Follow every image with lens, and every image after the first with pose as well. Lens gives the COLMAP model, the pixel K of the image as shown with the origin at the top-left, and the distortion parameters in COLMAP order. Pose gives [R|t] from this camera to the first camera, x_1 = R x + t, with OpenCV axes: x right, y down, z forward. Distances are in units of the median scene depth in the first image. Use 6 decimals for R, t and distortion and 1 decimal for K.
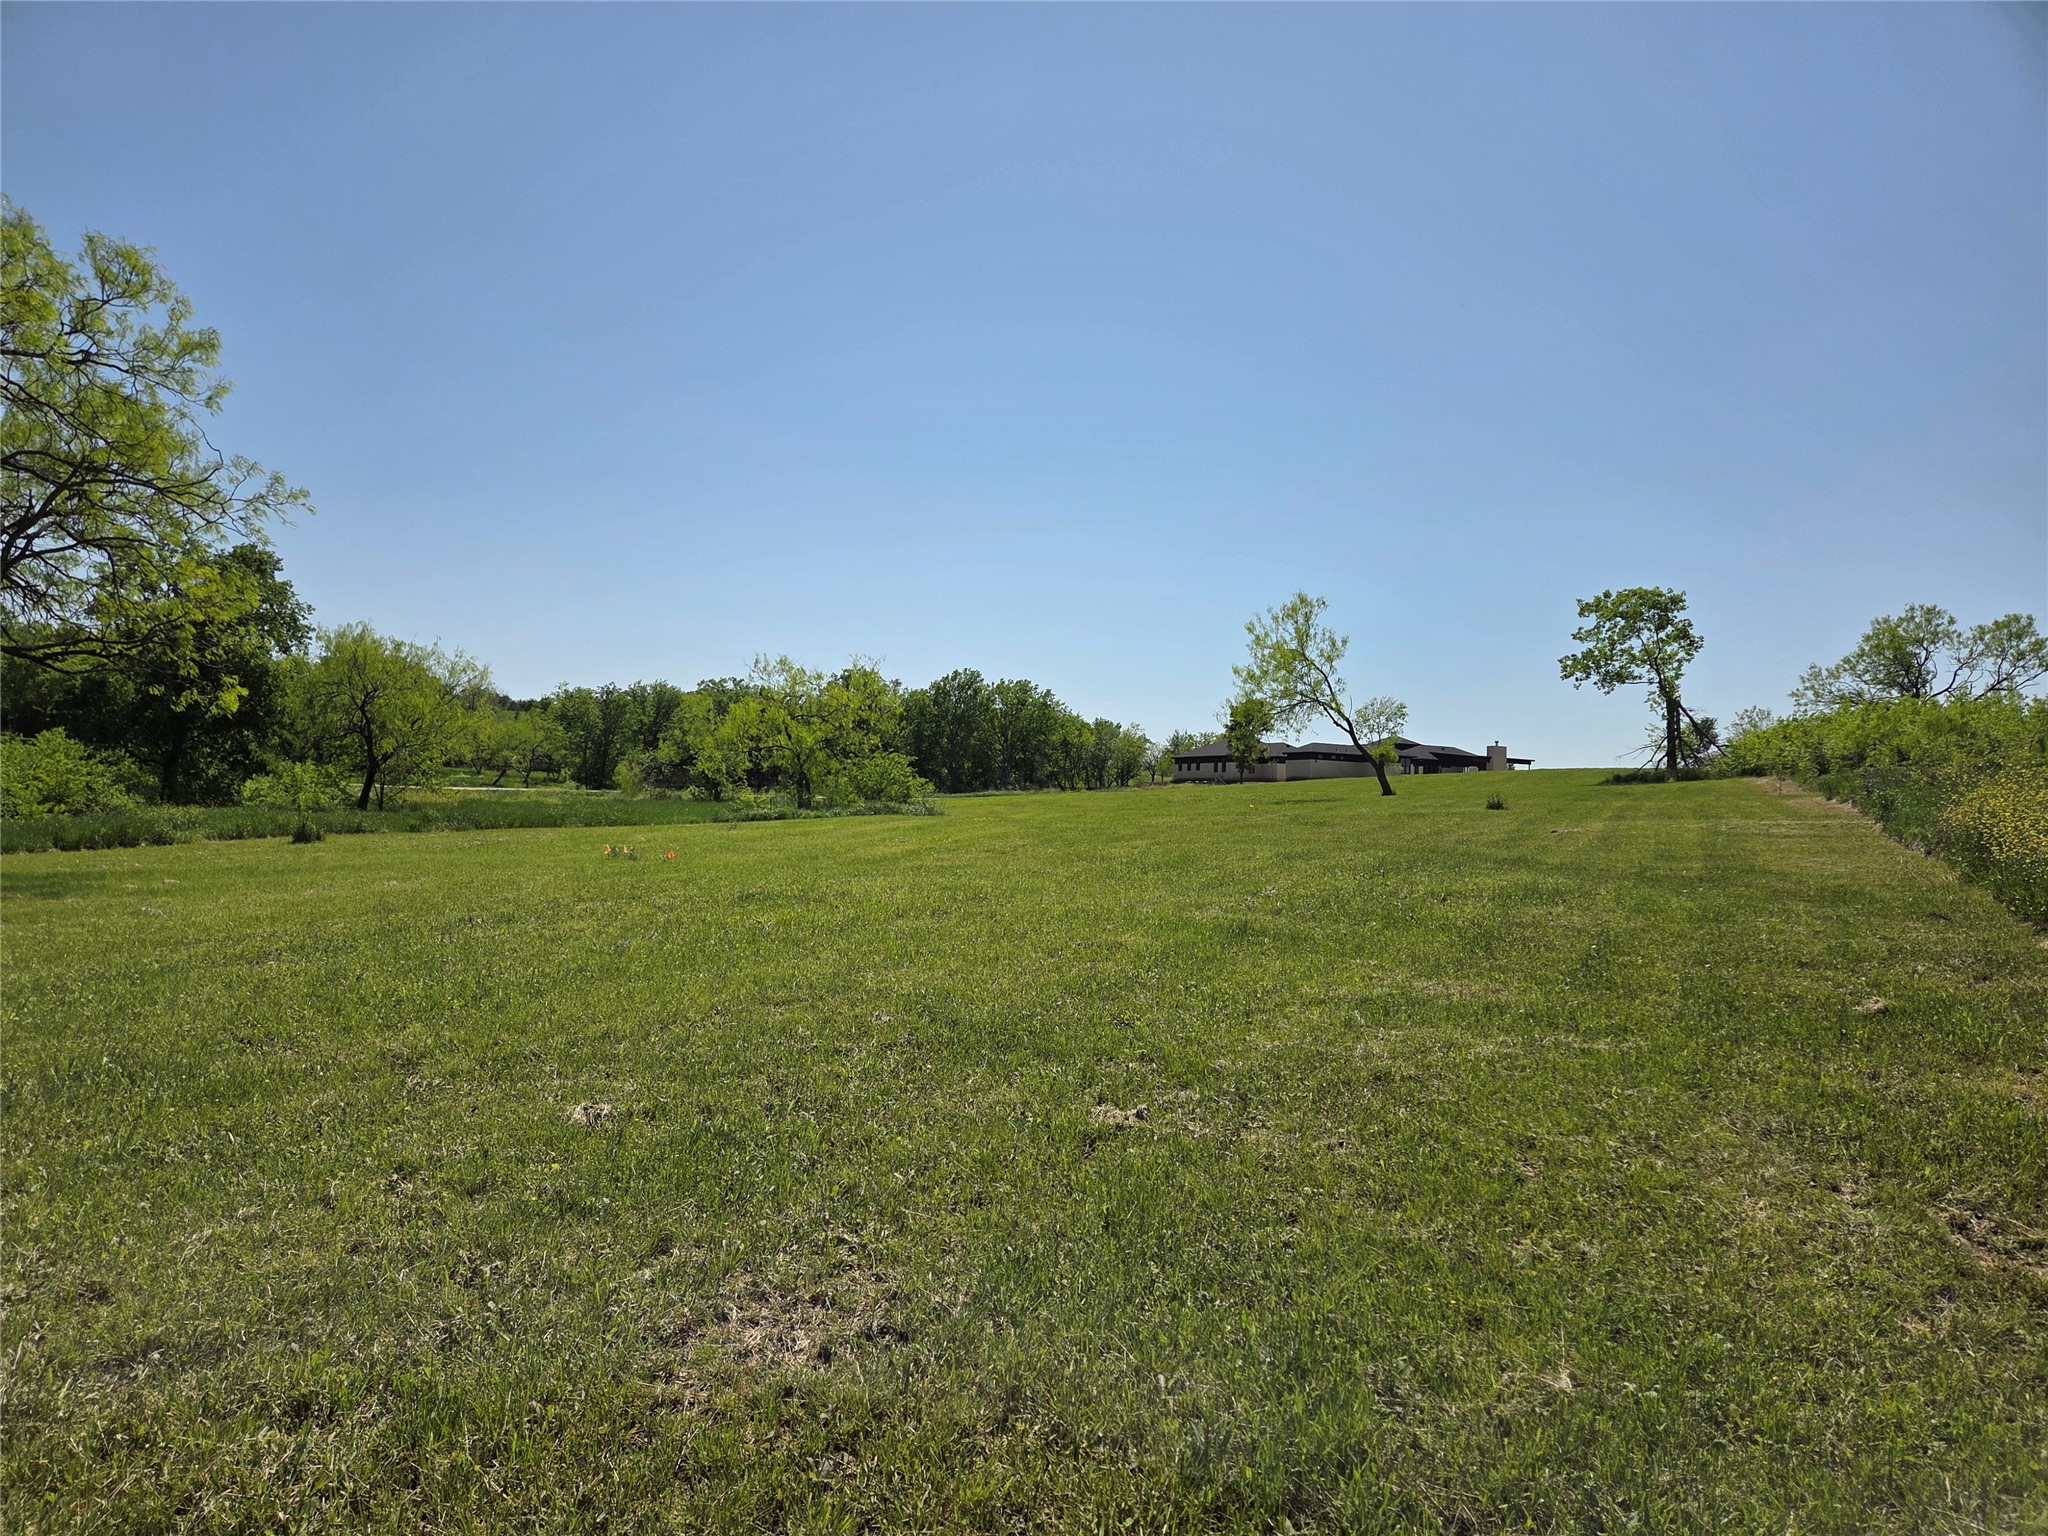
lens RADIAL K [[1368.2, 0, 1016.6], [0, 1368.2, 772.2], [0, 0, 1]] dist [0.078398, -0.076147]
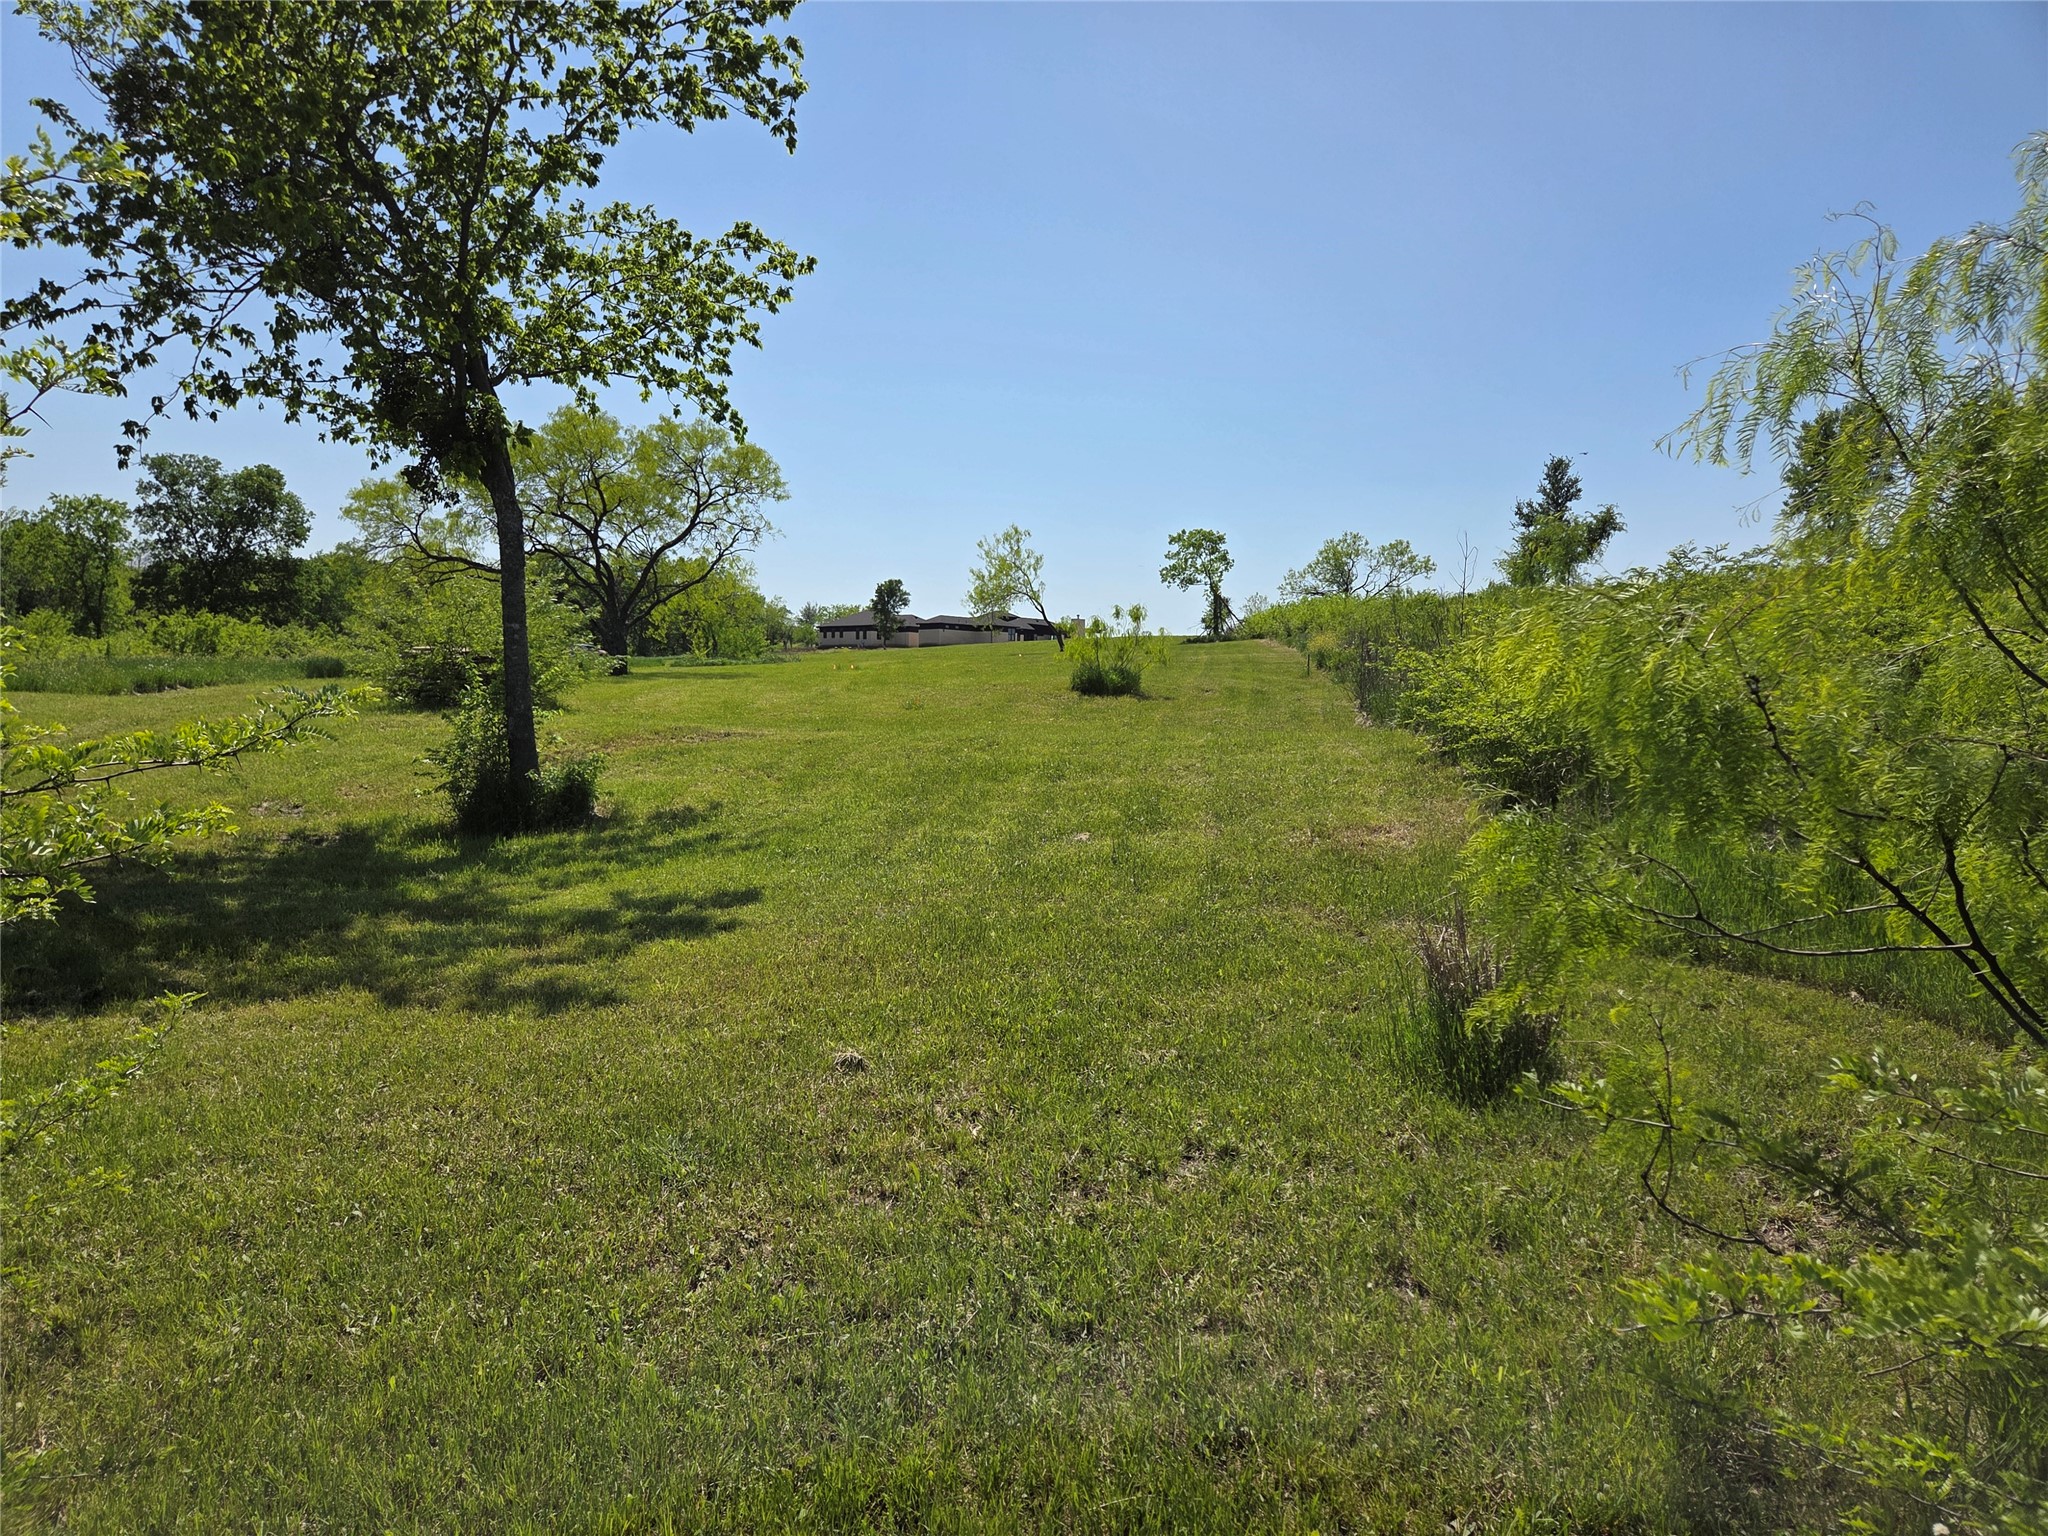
lens RADIAL K [[1383.3, 0, 1015.8], [0, 1383.3, 770.2], [0, 0, 1]] dist [0.063124, -0.060829]
pose [[0.949555, -0.030965, 0.312069, -0.233234], [0.001951, 0.995677, 0.092861, 0.003649], [-0.313596, -0.087568, 0.945510, -0.429805]]
